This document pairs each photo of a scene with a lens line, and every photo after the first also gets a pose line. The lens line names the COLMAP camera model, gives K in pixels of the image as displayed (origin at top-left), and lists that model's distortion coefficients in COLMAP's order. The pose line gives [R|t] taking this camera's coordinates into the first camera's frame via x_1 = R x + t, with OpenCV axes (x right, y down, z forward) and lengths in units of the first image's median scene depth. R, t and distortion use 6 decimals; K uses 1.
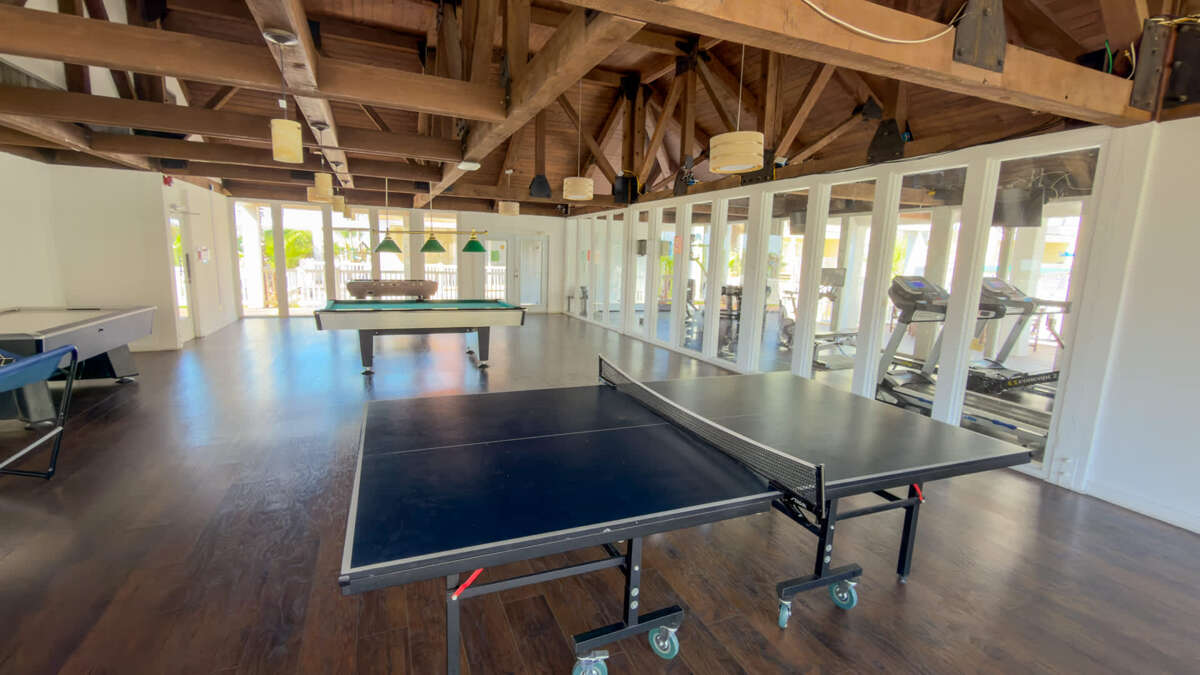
lens RADIAL K [[509.8, 0, 600.0], [0, 509.8, 337.5], [0, 0, 1]] dist [-0.000117, 0.000033]
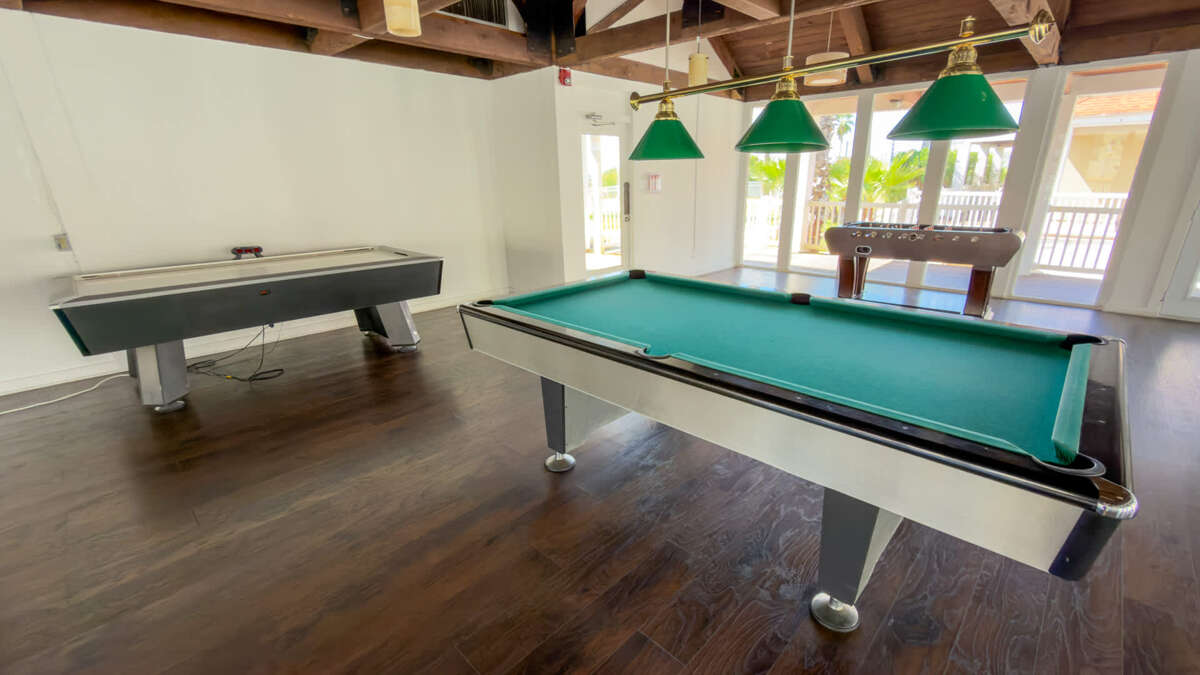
lens RADIAL K [[502.2, 0, 621.0], [0, 502.2, 356.1], [0, 0, 1]] dist [0.000648, 0.000072]
pose [[0.403153, 0.275712, -0.872611, -0.083531], [-0.122191, 0.961215, 0.247254, -0.110915], [0.906938, 0.006944, 0.421207, 0.762470]]
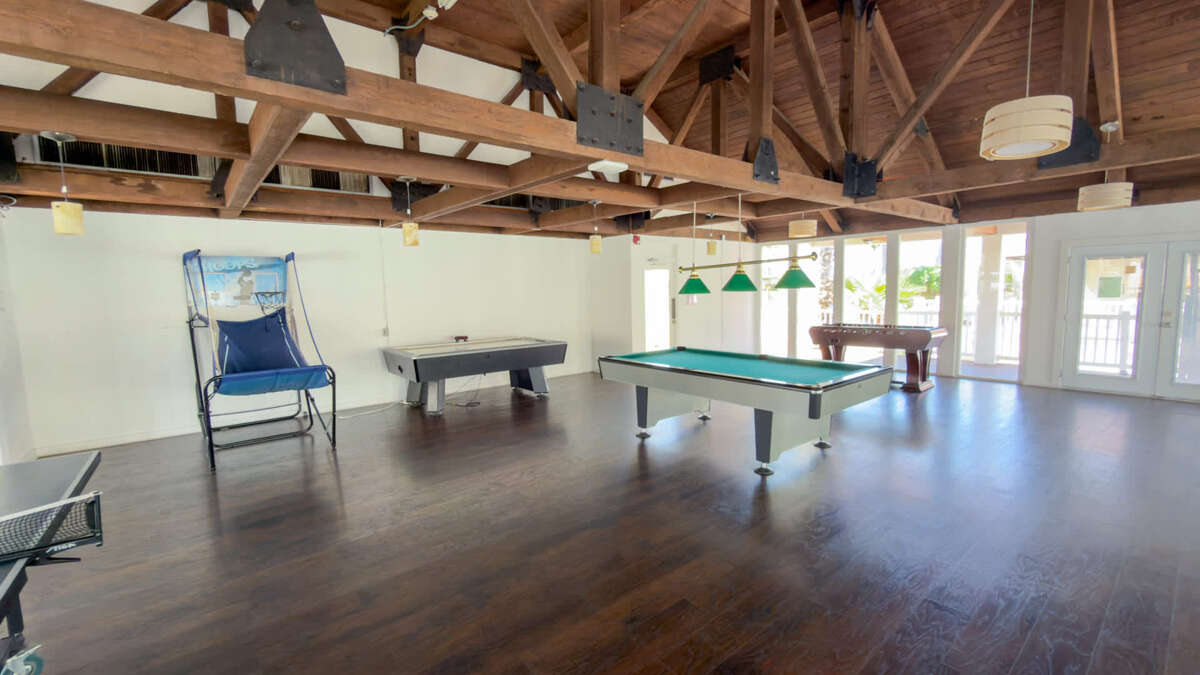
lens RADIAL K [[509.8, 0, 600.0], [0, 509.8, 337.5], [0, 0, 1]] dist [-0.000117, 0.000033]
pose [[0.287352, 0.057224, -0.956114, 0.294344], [-0.121543, 0.992323, 0.022863, -0.091895], [0.950082, 0.109640, 0.292102, 0.579219]]
